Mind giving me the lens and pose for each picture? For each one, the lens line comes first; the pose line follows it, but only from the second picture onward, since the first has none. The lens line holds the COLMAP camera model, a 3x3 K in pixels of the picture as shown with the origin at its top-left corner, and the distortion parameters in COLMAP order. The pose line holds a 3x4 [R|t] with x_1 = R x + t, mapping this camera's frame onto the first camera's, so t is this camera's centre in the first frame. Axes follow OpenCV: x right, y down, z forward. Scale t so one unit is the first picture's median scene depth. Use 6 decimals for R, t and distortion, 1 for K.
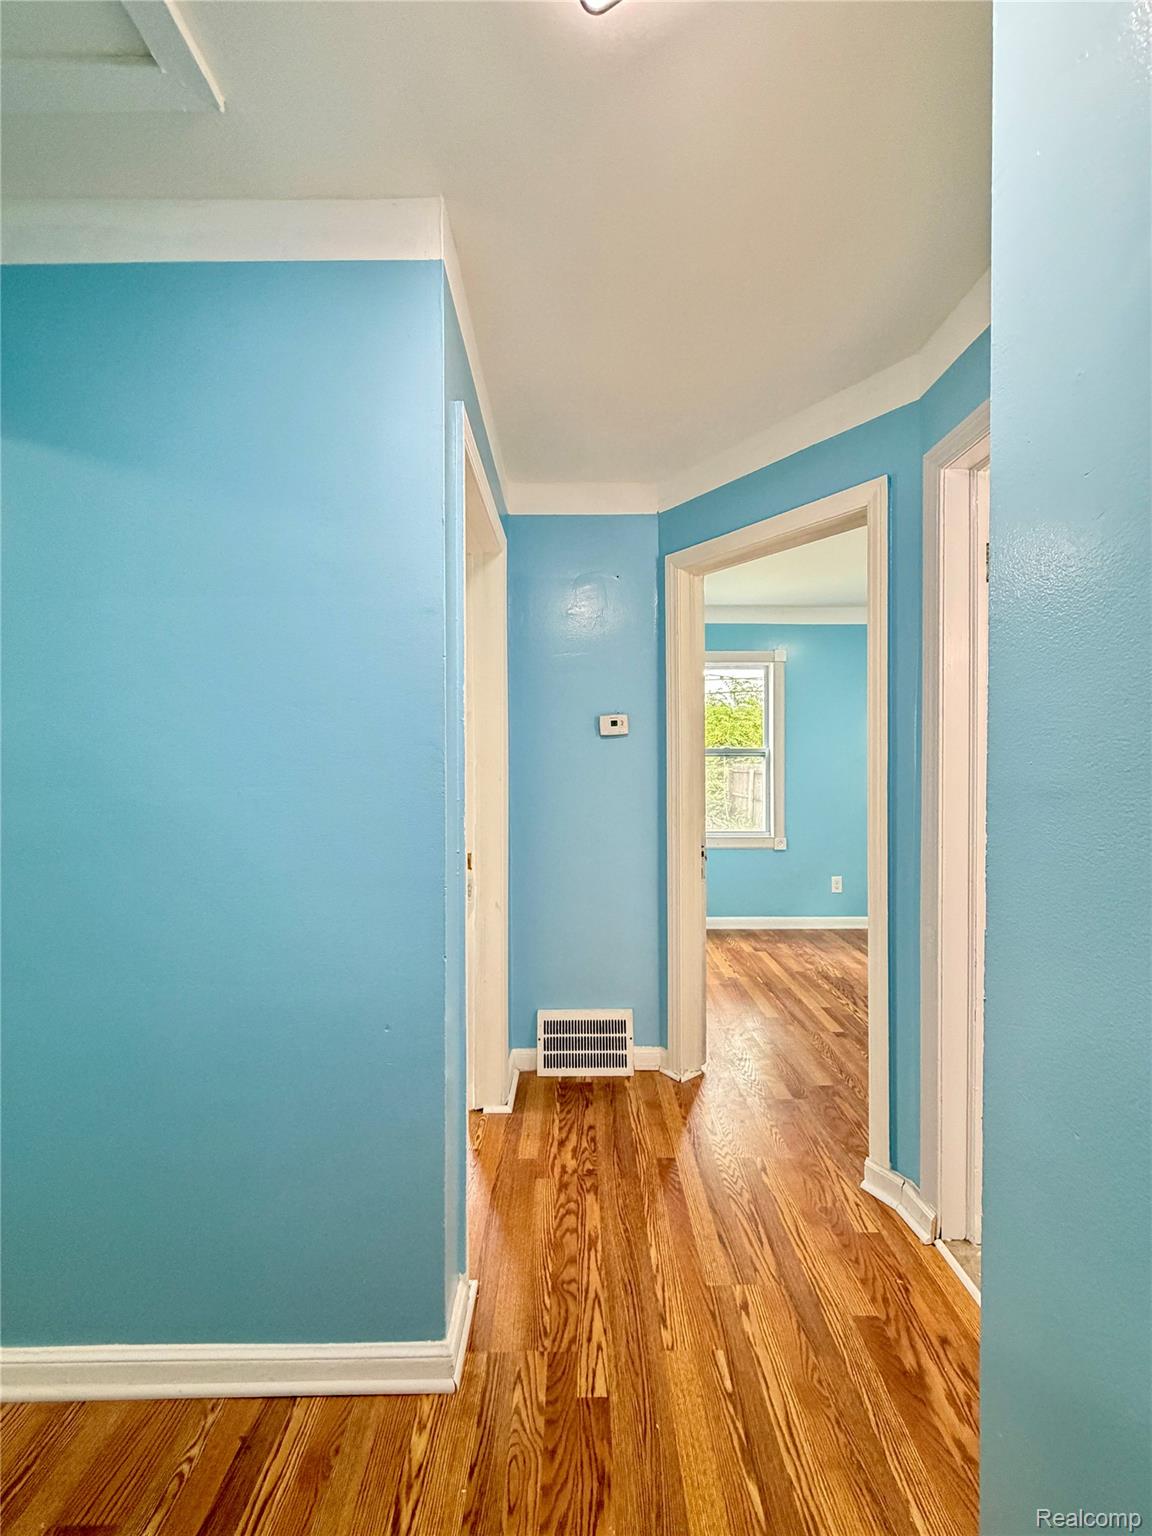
lens RADIAL K [[613.3, 0, 577.5], [0, 613.3, 765.1], [0, 0, 1]] dist [0.002374, -0.000146]
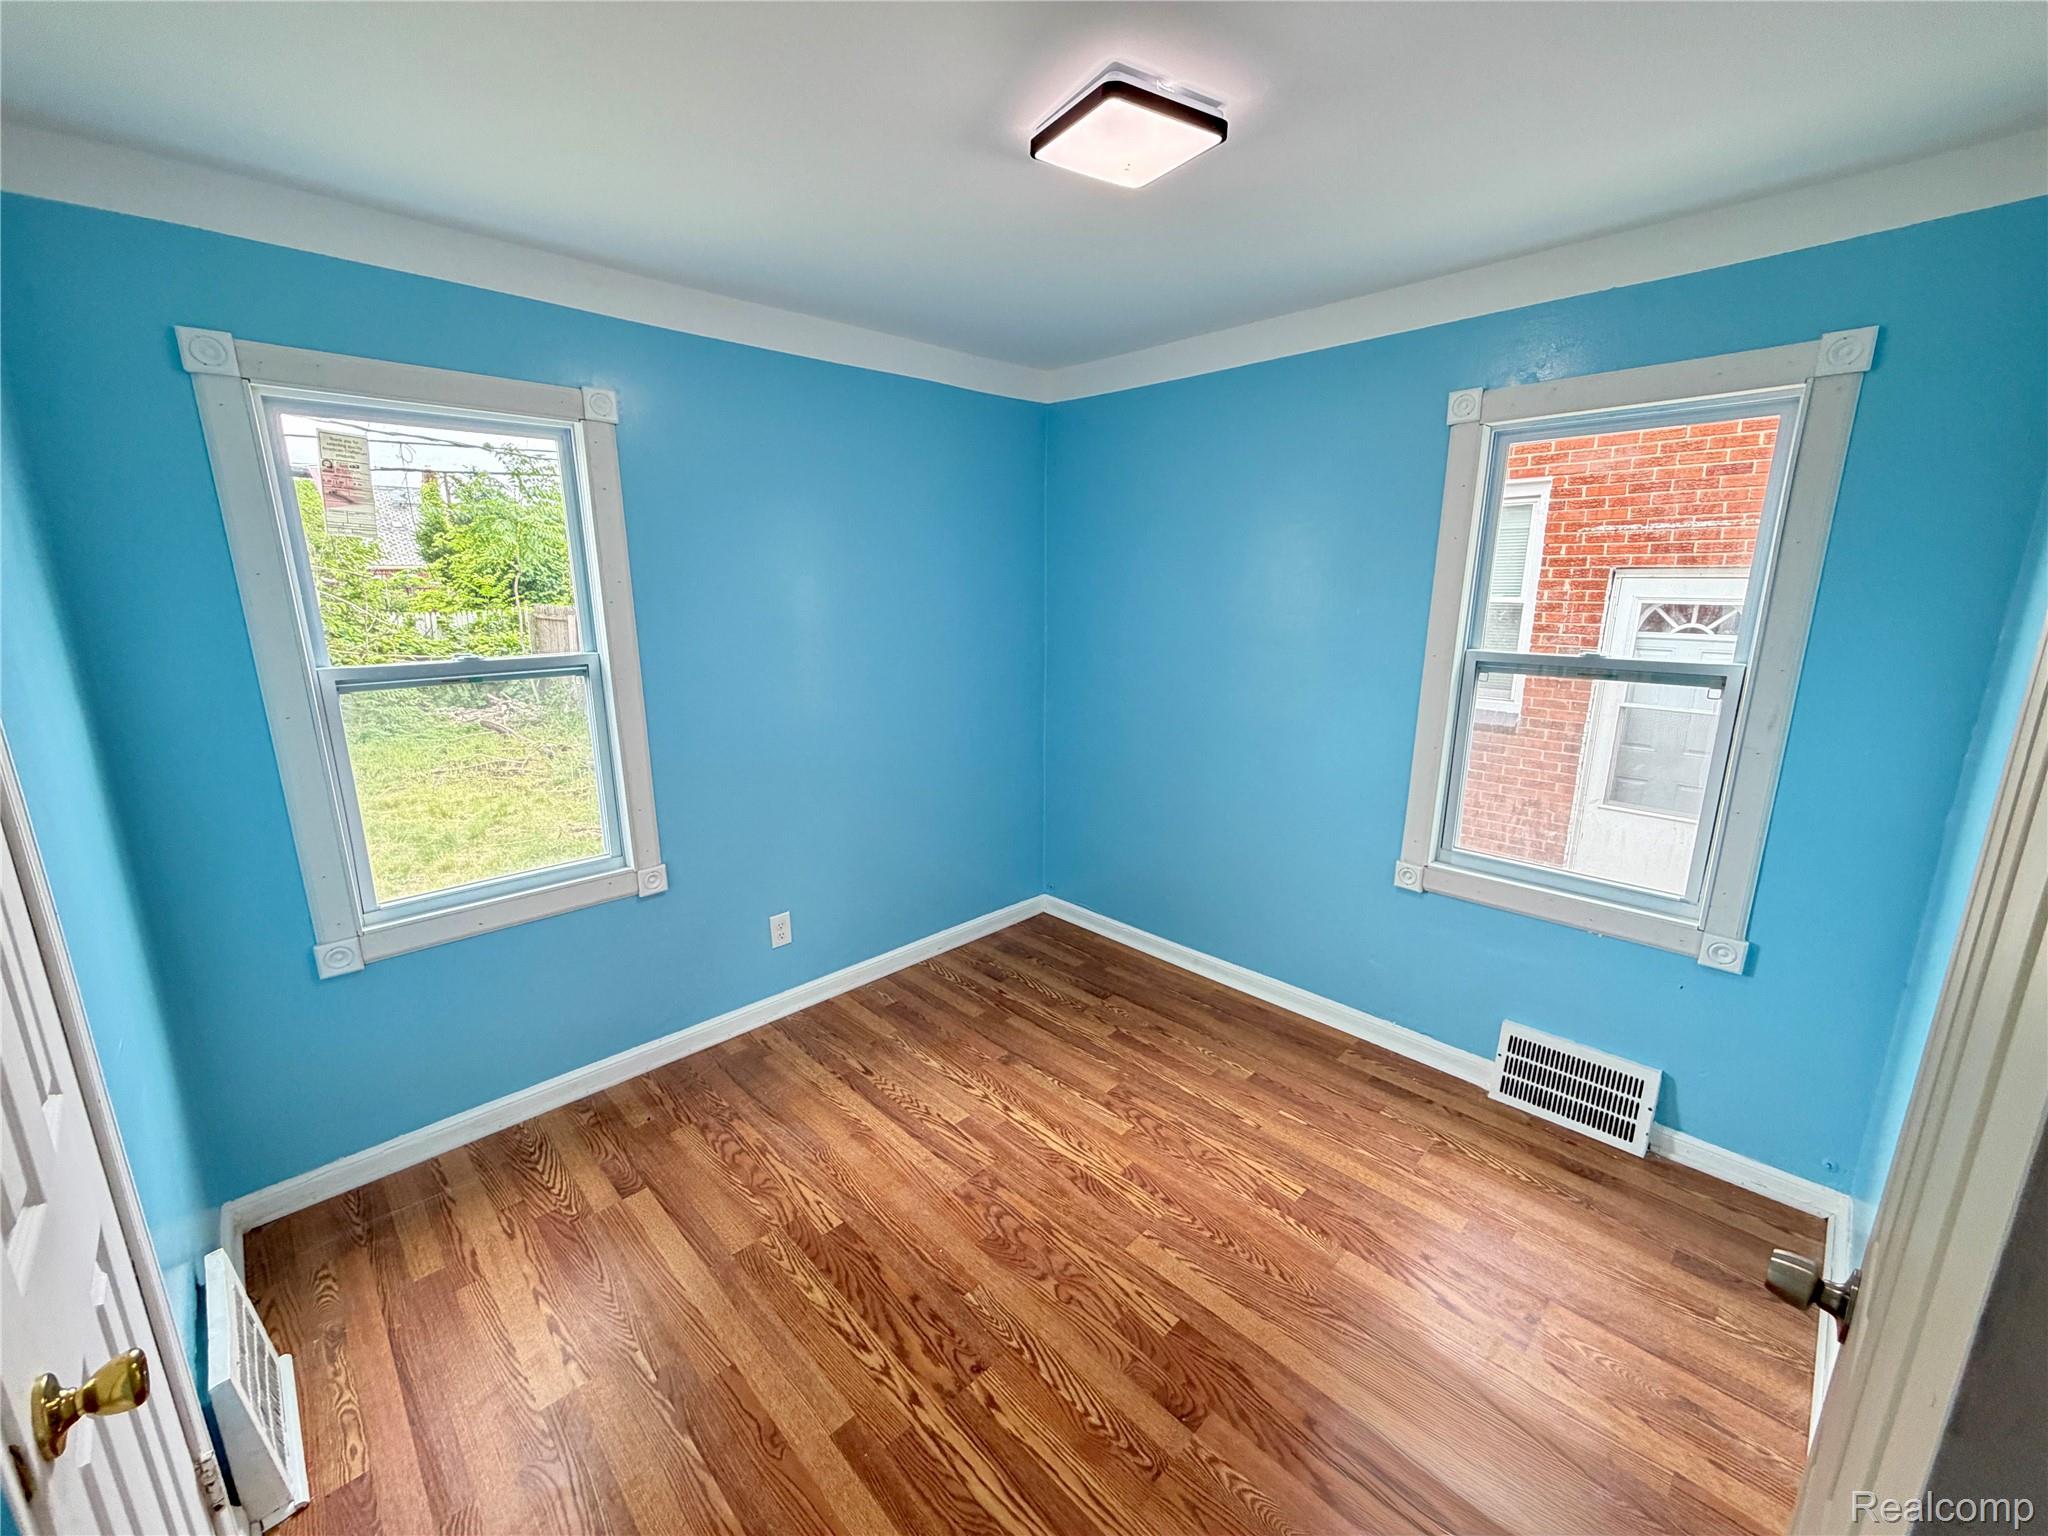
lens RADIAL K [[817.8, 0, 1021.2], [0, 817.8, 769.3], [0, 0, 1]] dist [0.002374, -0.000146]
pose [[0.719231, -0.155880, 0.677058, 0.156956], [0.004600, 0.975553, 0.219717, -0.076958], [-0.694755, -0.154913, 0.702365, 0.480232]]
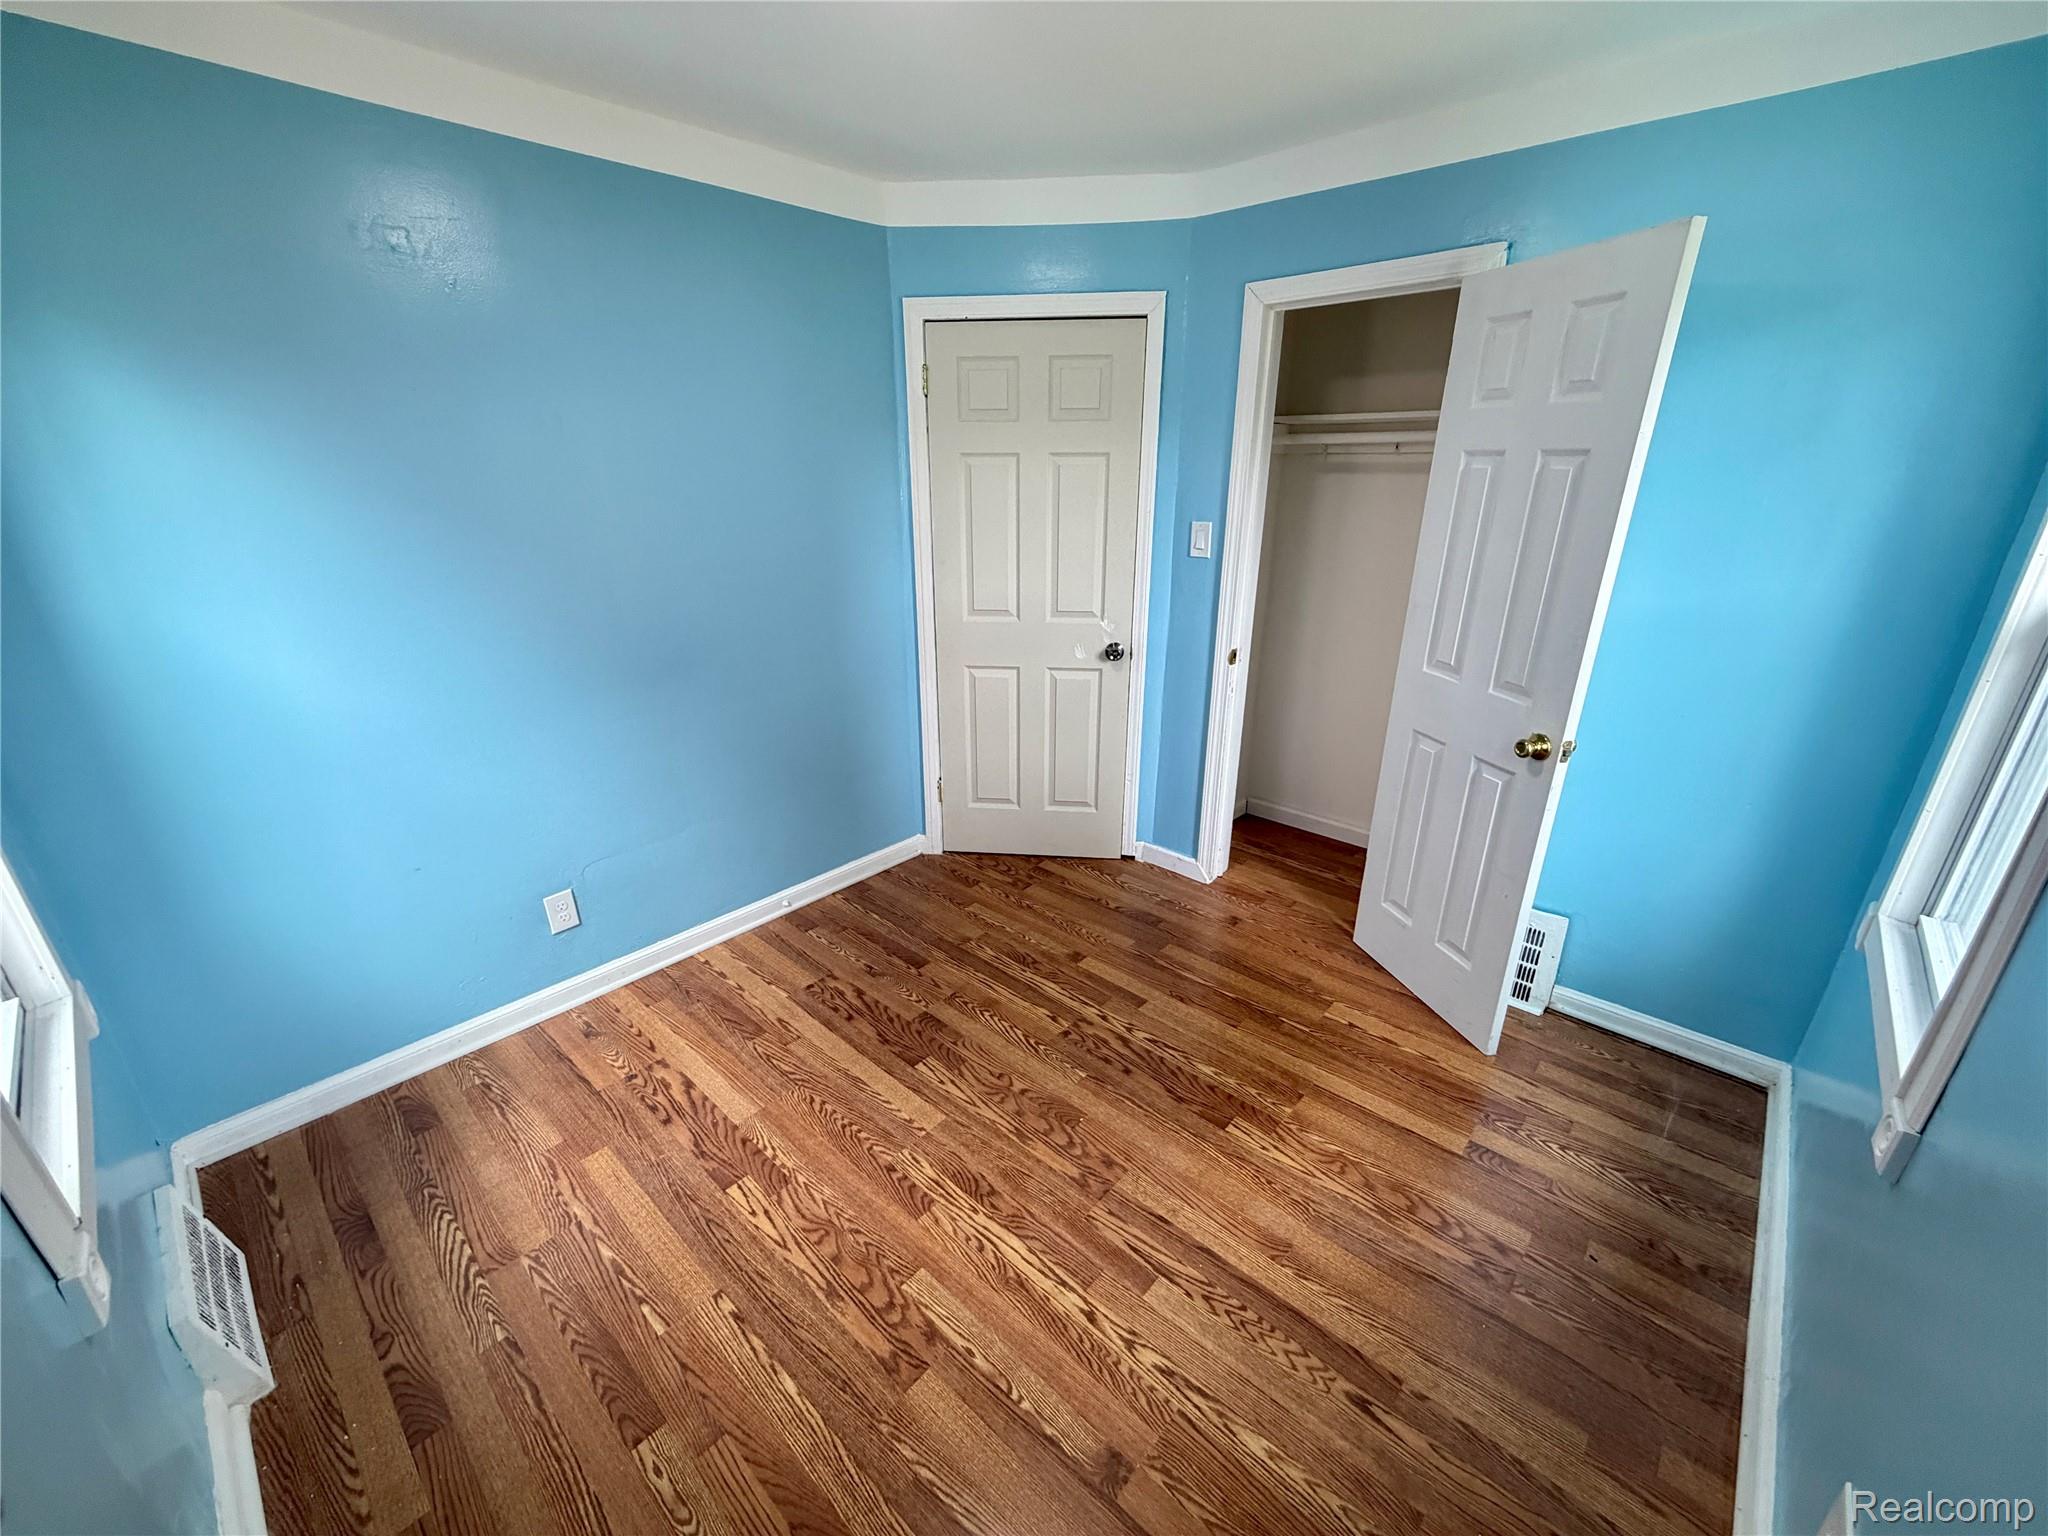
lens RADIAL K [[817.8, 0, 1021.2], [0, 817.8, 769.3], [0, 0, 1]] dist [0.002374, -0.000146]
pose [[-0.676745, 0.268592, -0.685474, 0.731489], [0.000062, 0.931096, 0.364774, -0.084052], [0.736218, 0.246817, -0.630131, 1.023275]]
